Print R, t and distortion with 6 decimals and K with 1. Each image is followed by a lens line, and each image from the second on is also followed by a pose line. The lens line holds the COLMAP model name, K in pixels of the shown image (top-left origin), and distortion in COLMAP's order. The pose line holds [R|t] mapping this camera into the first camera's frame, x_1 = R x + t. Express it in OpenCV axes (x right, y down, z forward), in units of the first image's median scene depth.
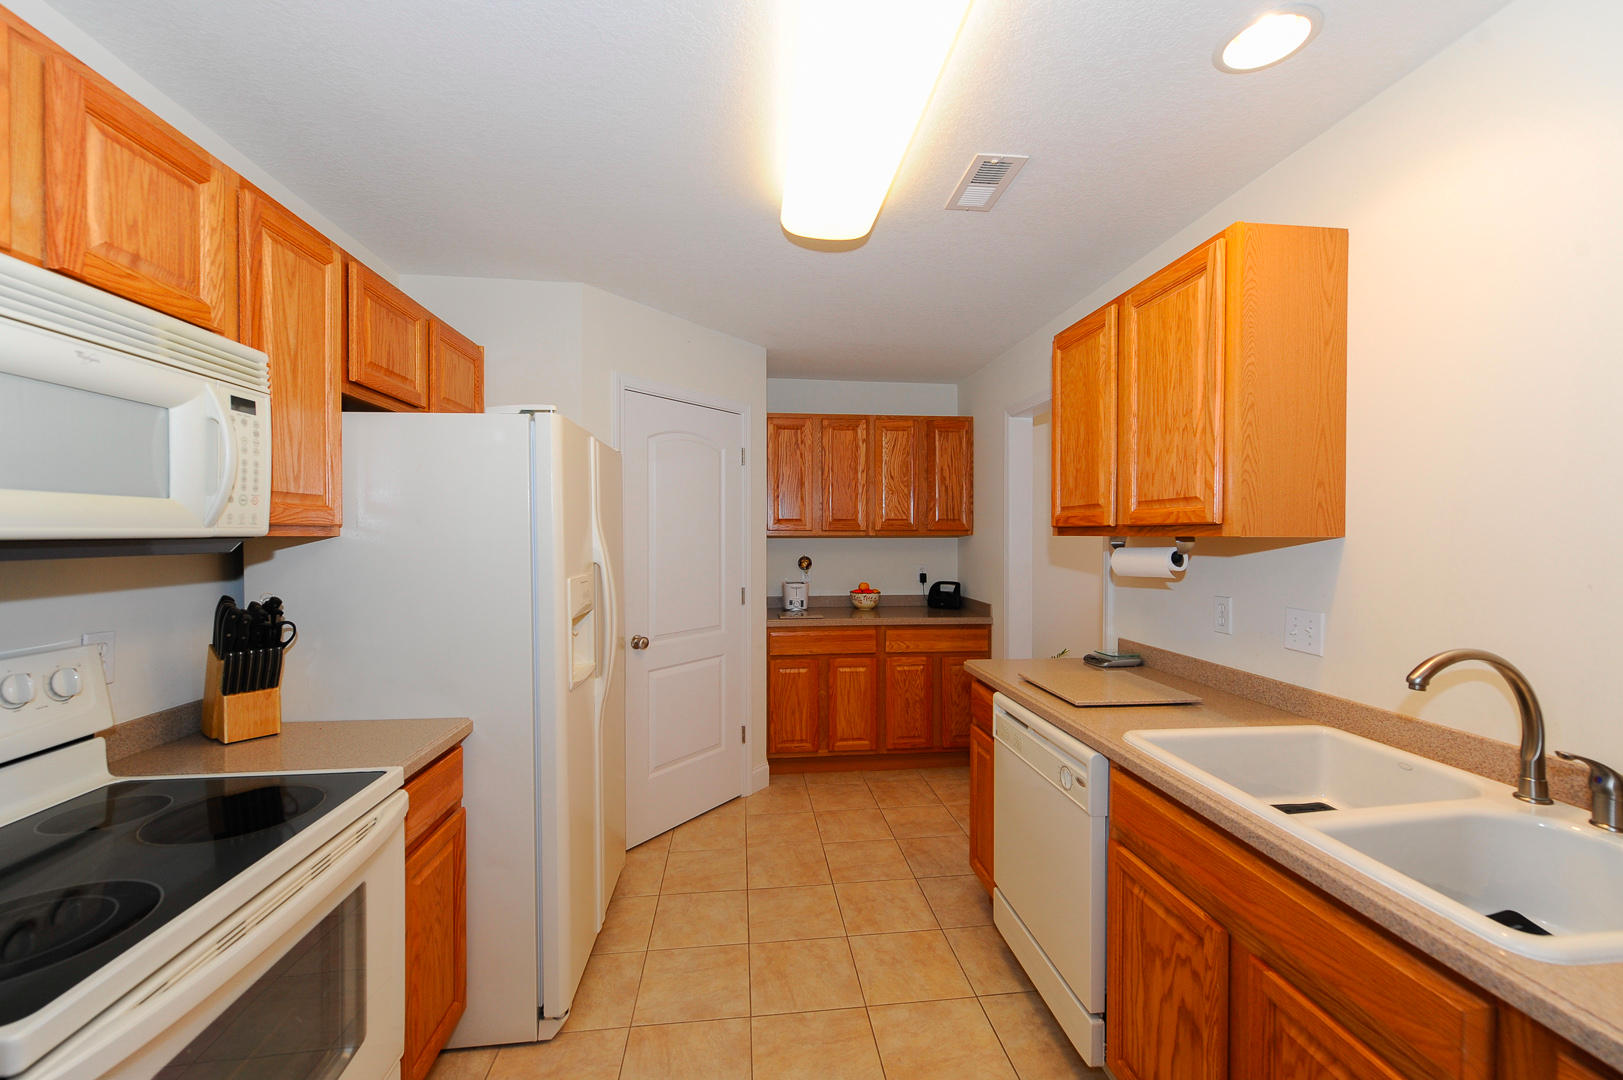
lens RADIAL K [[656.4, 0, 833.4], [0, 656.4, 541.5], [0, 0, 1]] dist [-0.002491, -0.000084]
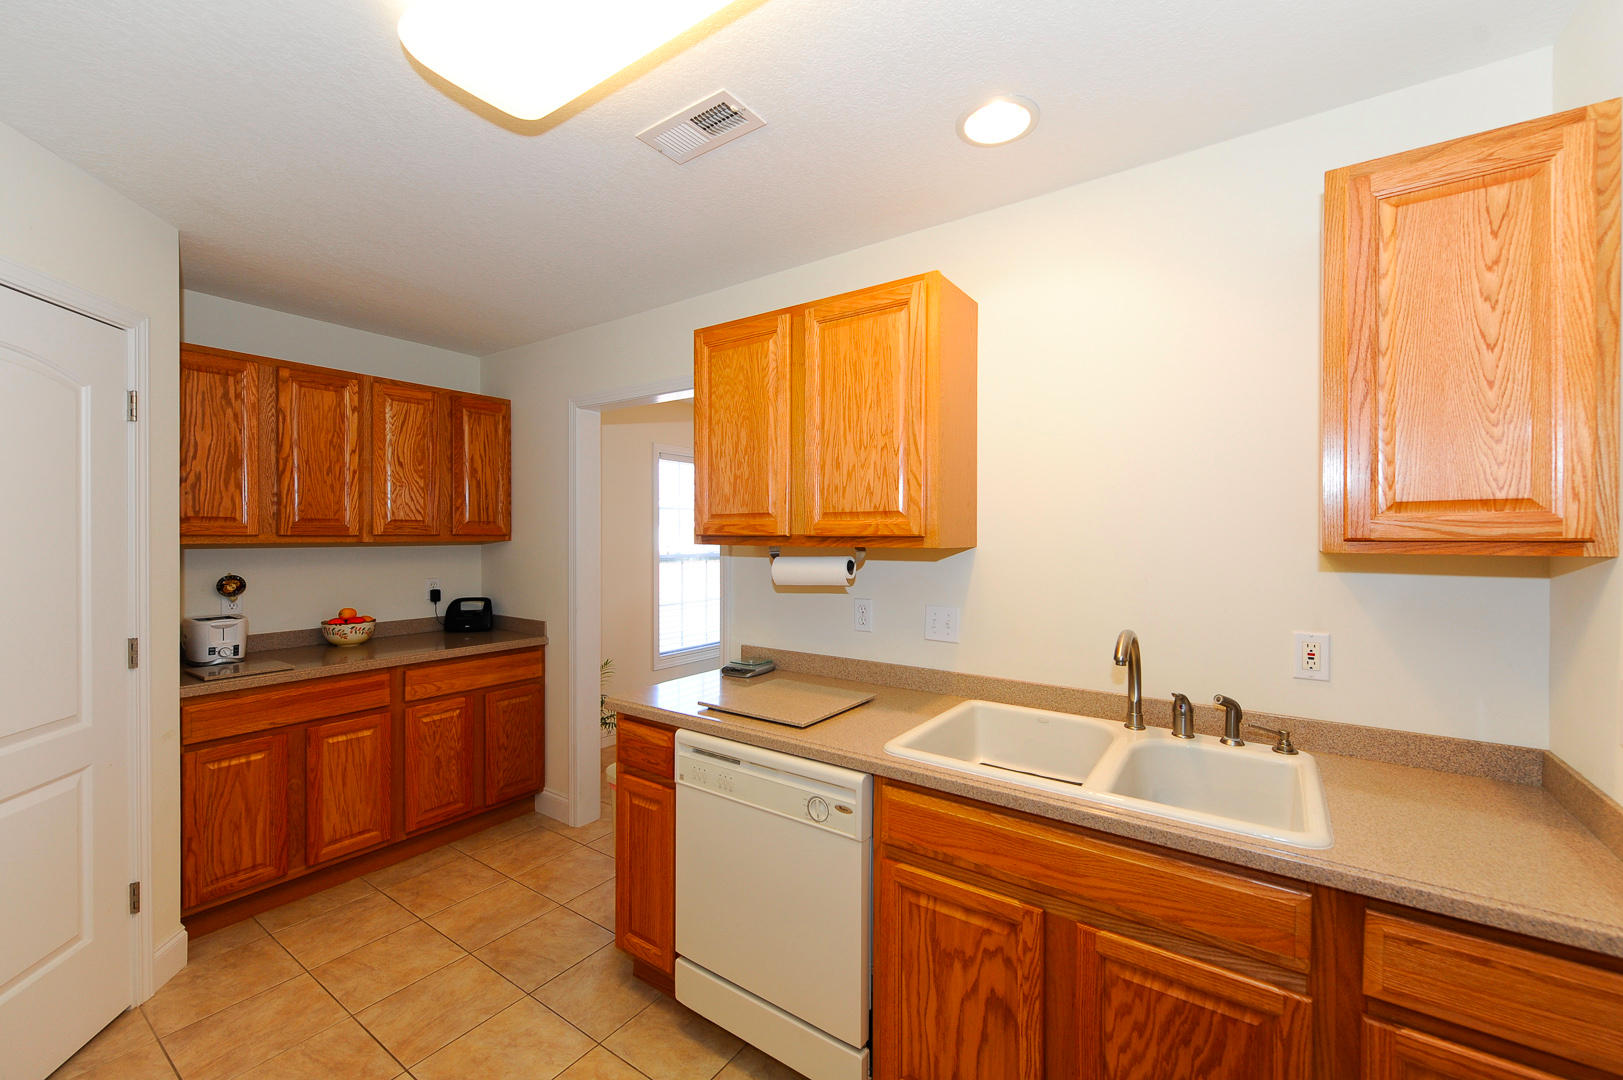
lens RADIAL K [[626.2, 0, 811.5], [0, 626.2, 540.0], [0, 0, 1]] dist [0.008664, -0.004701]
pose [[0.661536, -0.005306, 0.749894, -0.146669], [0.006418, 0.999978, 0.001414, -0.010400], [-0.749886, 0.003878, 0.661556, 0.192505]]
